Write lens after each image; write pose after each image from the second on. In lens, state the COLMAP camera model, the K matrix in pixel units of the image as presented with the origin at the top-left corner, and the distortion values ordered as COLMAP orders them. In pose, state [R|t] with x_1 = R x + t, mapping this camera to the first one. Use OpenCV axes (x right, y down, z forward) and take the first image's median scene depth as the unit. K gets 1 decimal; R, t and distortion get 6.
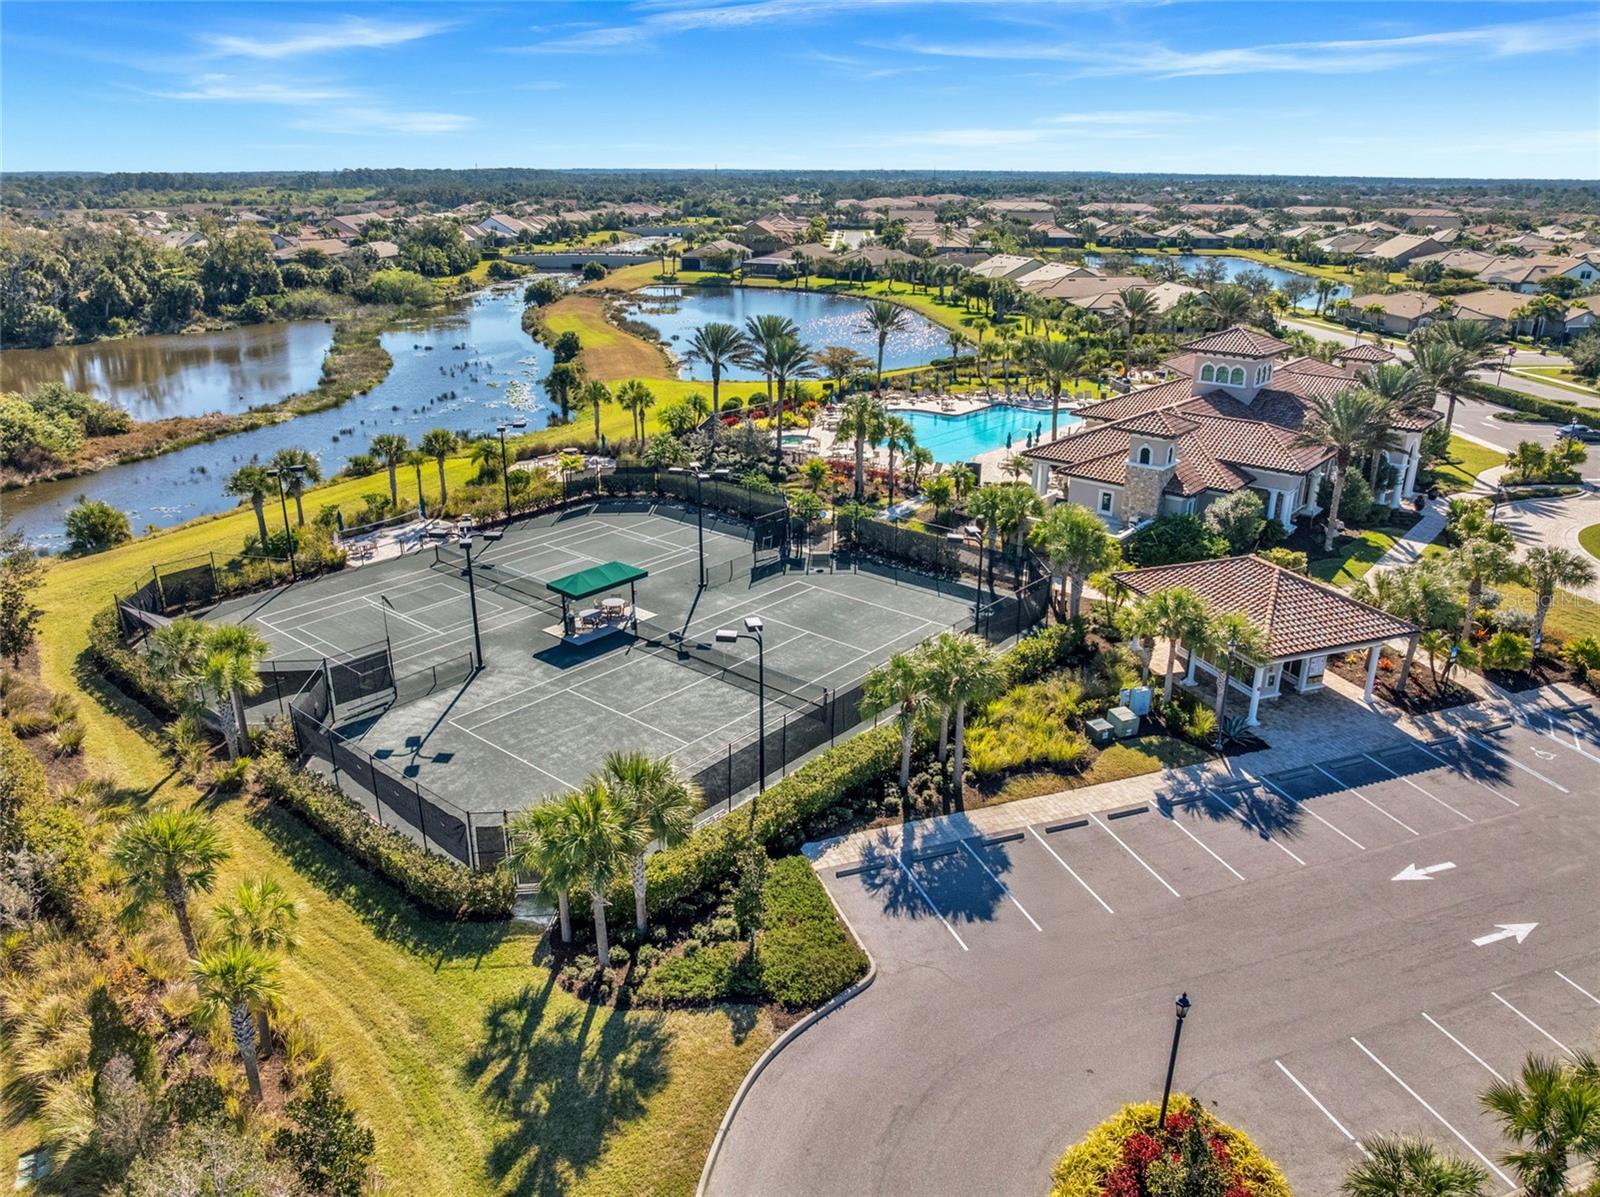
lens RADIAL K [[1123.7, 0, 800.0], [0, 1123.7, 598.5], [0, 0, 1]] dist [-0.022789, -0.047776]
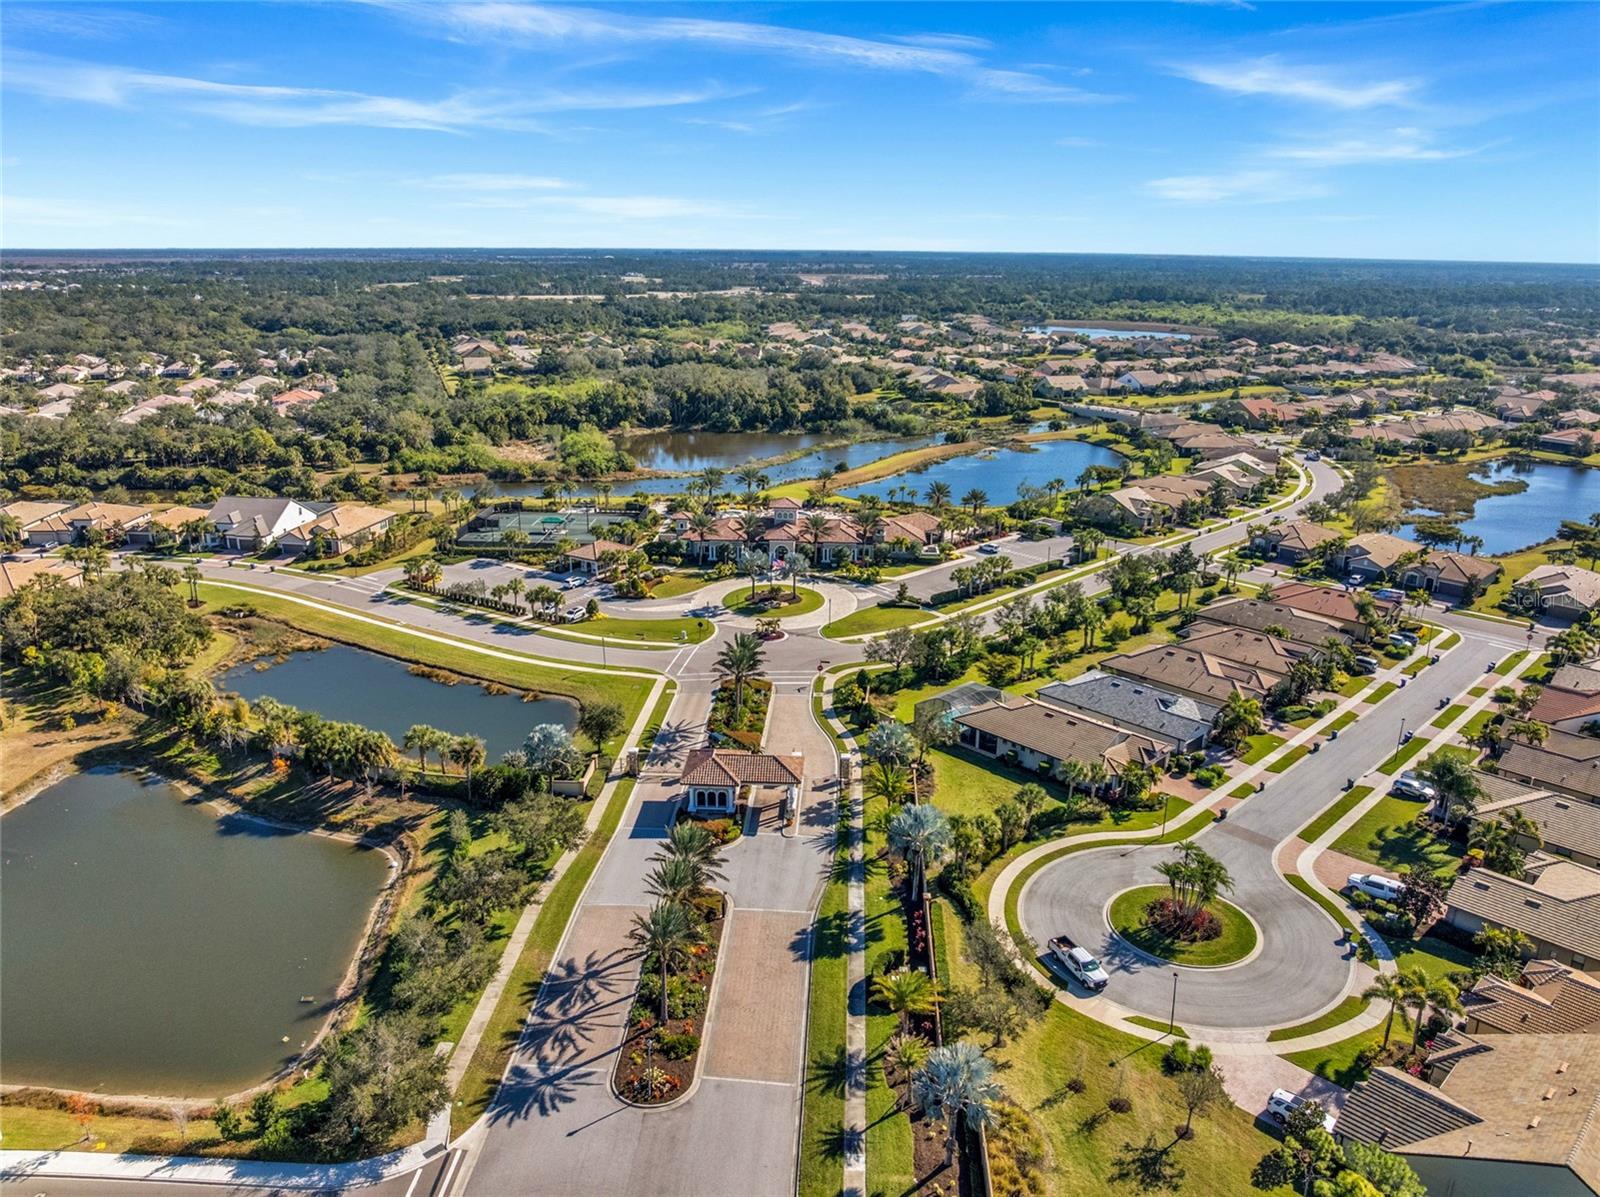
lens RADIAL K [[1126.4, 0, 800.0], [0, 1126.4, 598.5], [0, 0, 1]] dist [-0.039344, -0.000447]
pose [[0.610530, 0.241077, -0.754410, 3.213147], [-0.293042, 0.953706, 0.067610, -0.260308], [0.735785, 0.179796, 0.652912, -0.897593]]
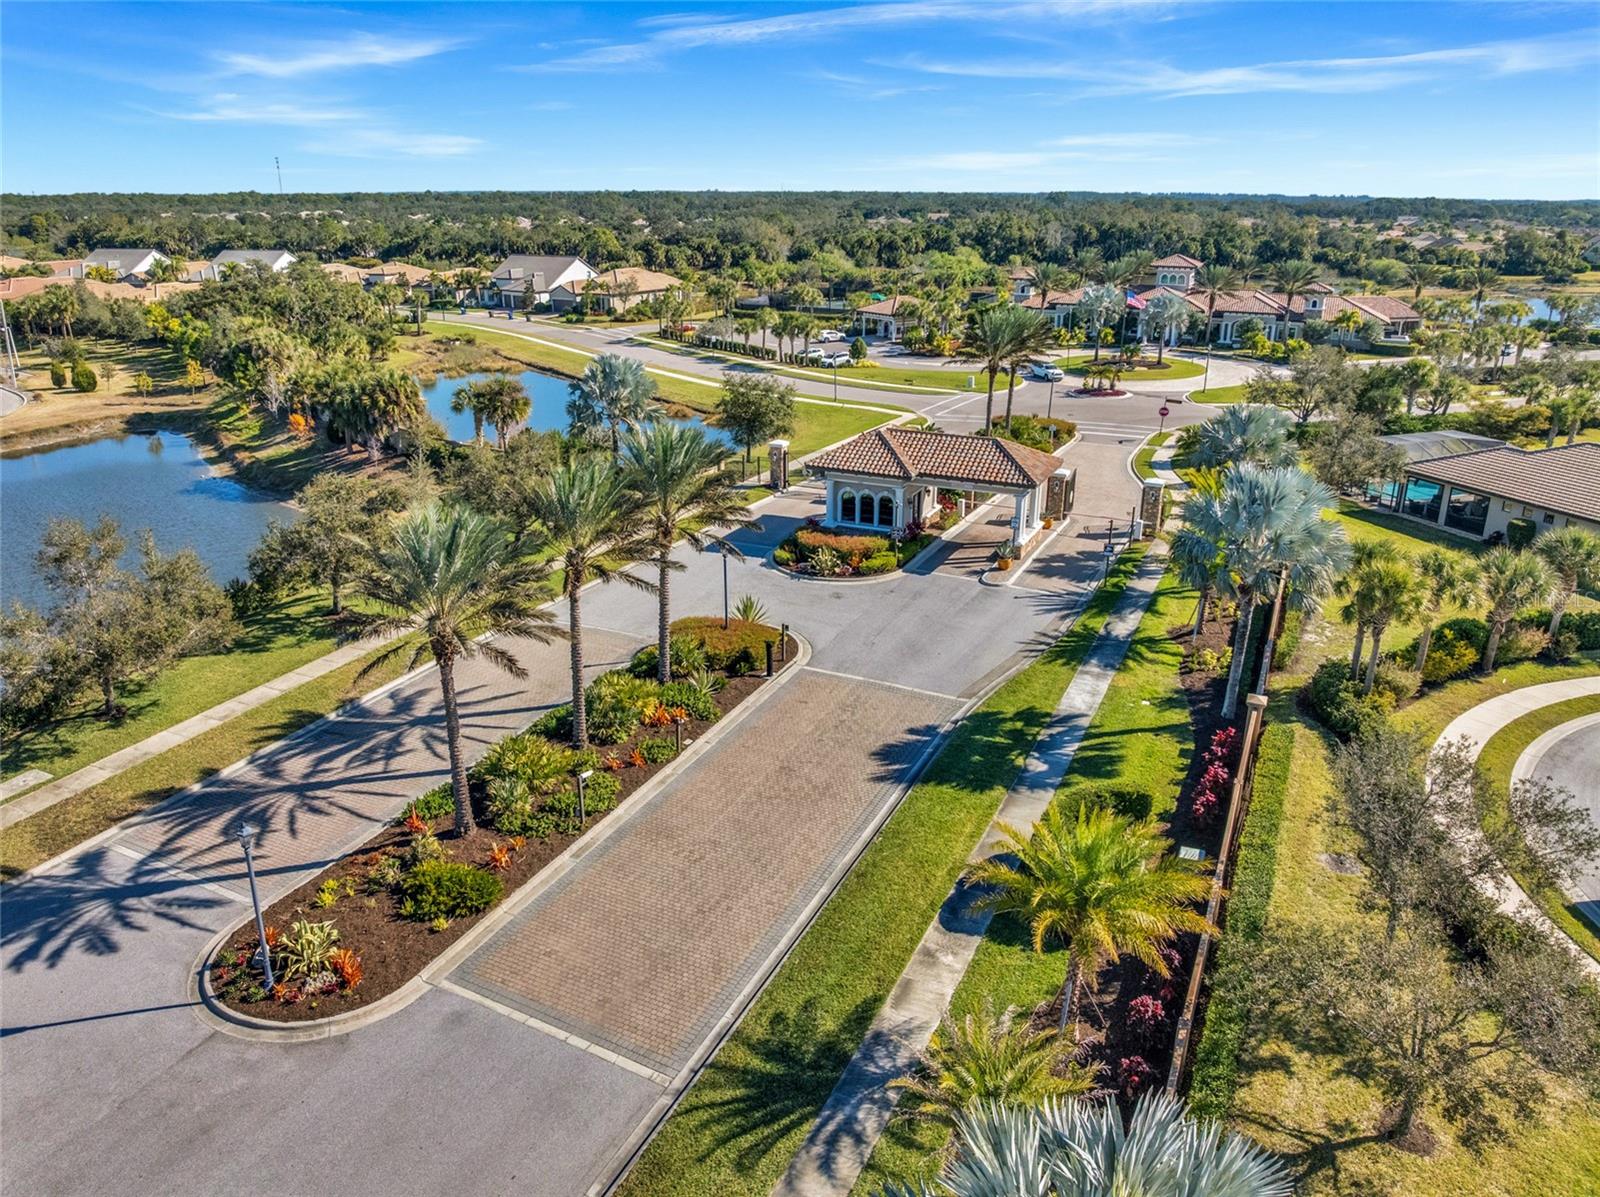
lens RADIAL K [[1126.4, 0, 800.0], [0, 1126.4, 598.5], [0, 0, 1]] dist [-0.039344, -0.000447]
pose [[0.262253, 0.328761, -0.907270, 2.697321], [-0.349773, 0.908629, 0.228149, 0.094587], [0.899379, 0.257506, 0.353282, -0.105654]]
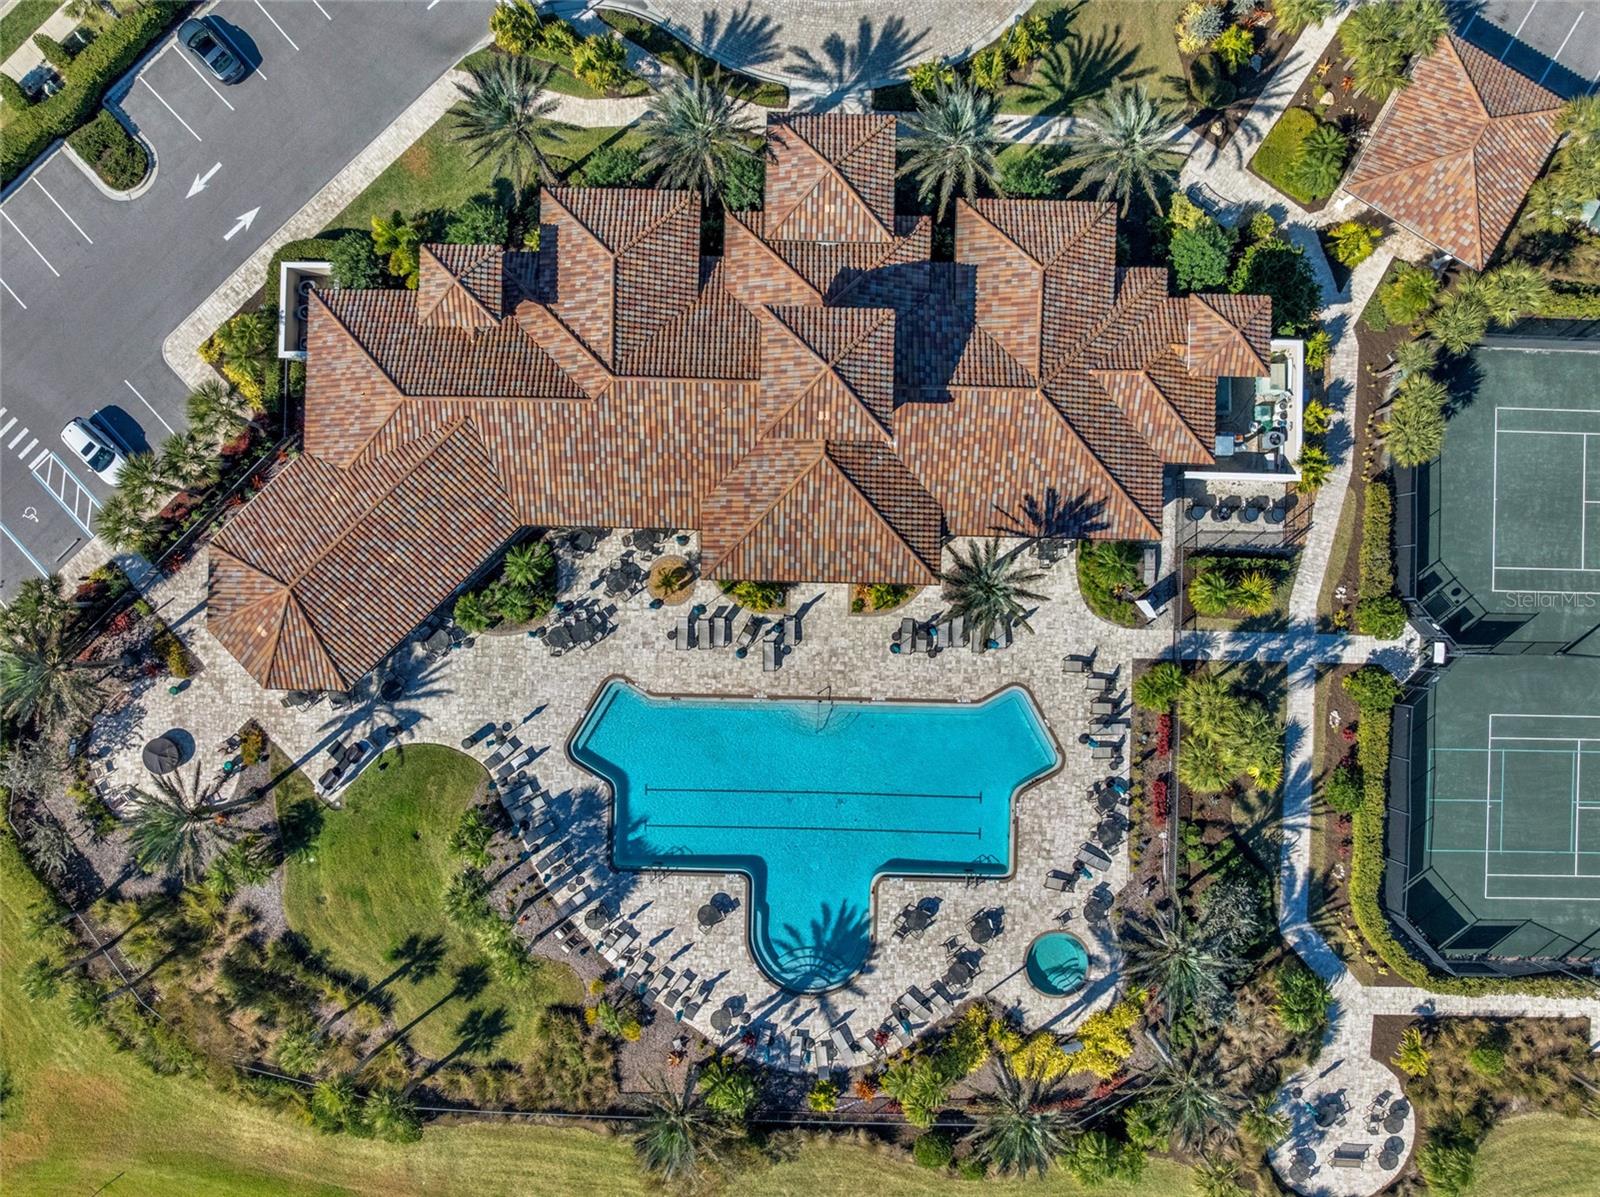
lens RADIAL K [[1126.4, 0, 800.0], [0, 1126.4, 598.5], [0, 0, 1]] dist [-0.039344, -0.000447]
pose [[-0.630035, -0.776567, 0.000146, 0.383348], [0.278093, -0.225443, 0.933724, -1.116004], [-0.725066, 0.588319, 0.357995, 1.094150]]
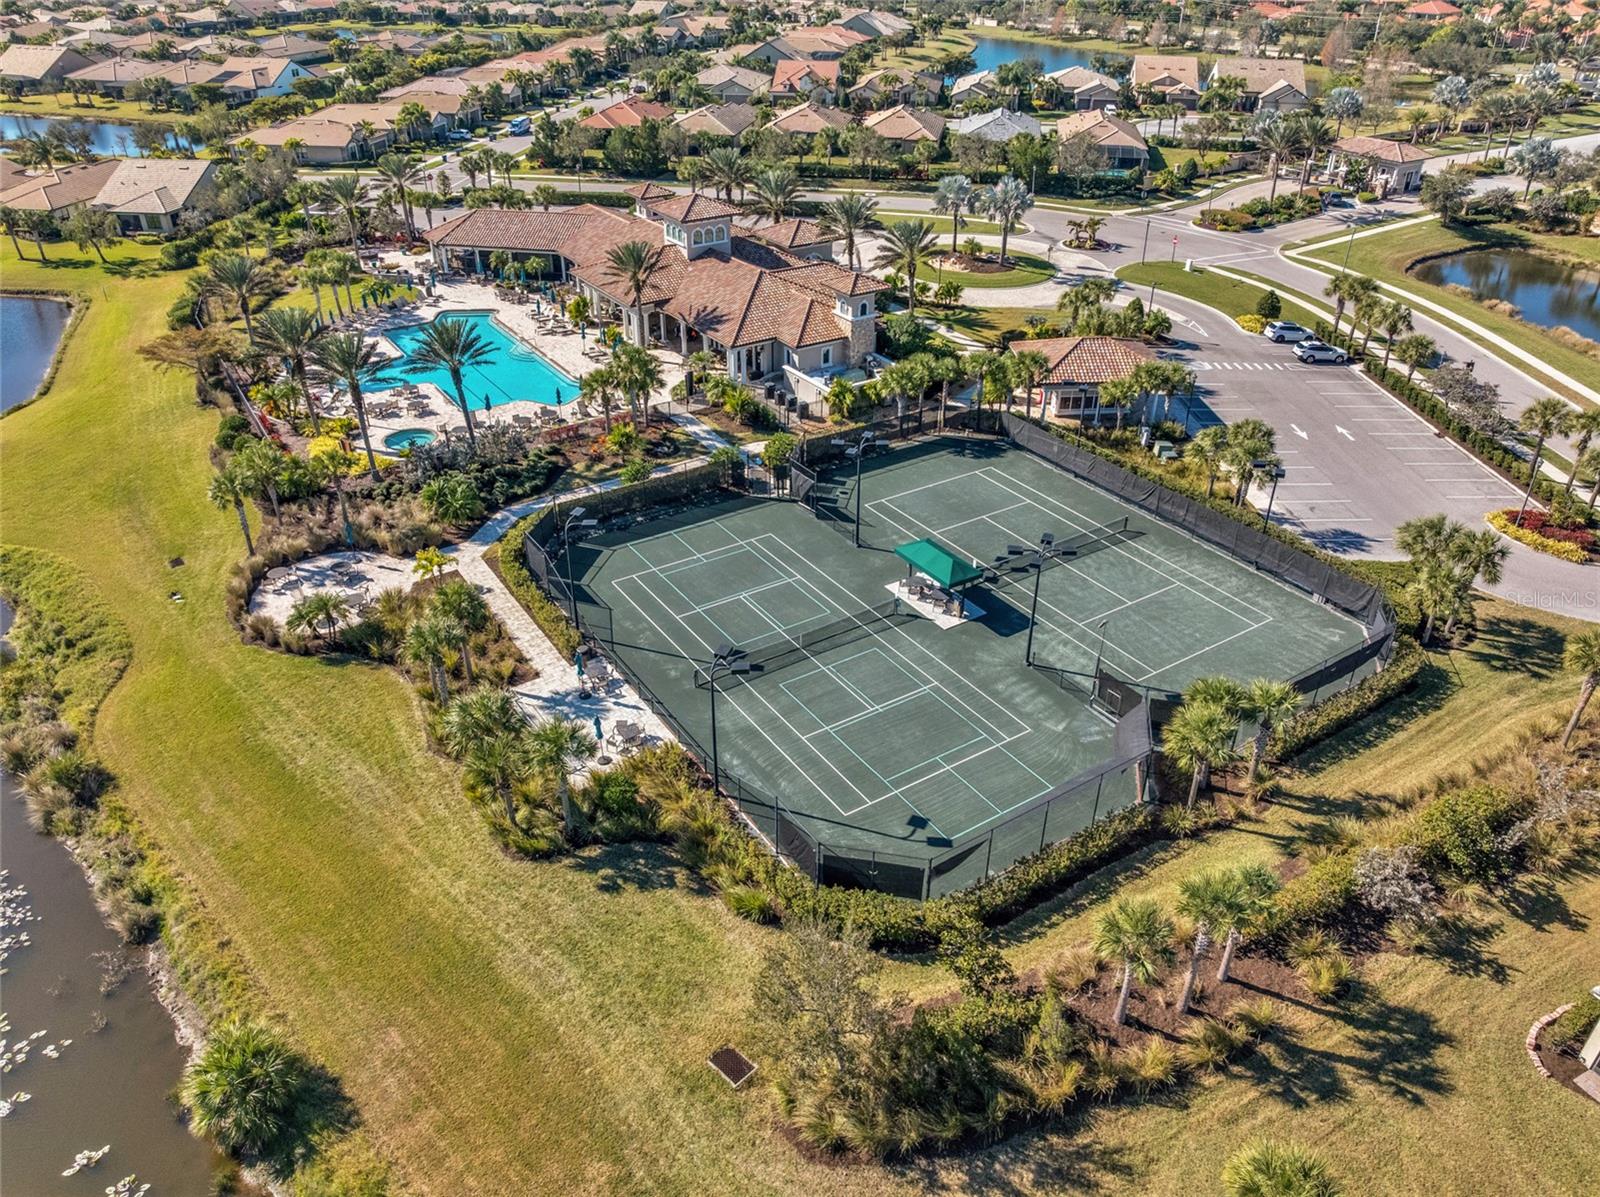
lens RADIAL K [[1126.4, 0, 800.0], [0, 1126.4, 598.5], [0, 0, 1]] dist [-0.039344, -0.000447]
pose [[0.283487, -0.506791, 0.814124, -0.977543], [0.342914, 0.846391, 0.407471, -0.414138], [-0.895570, 0.163662, 0.413726, 0.605572]]
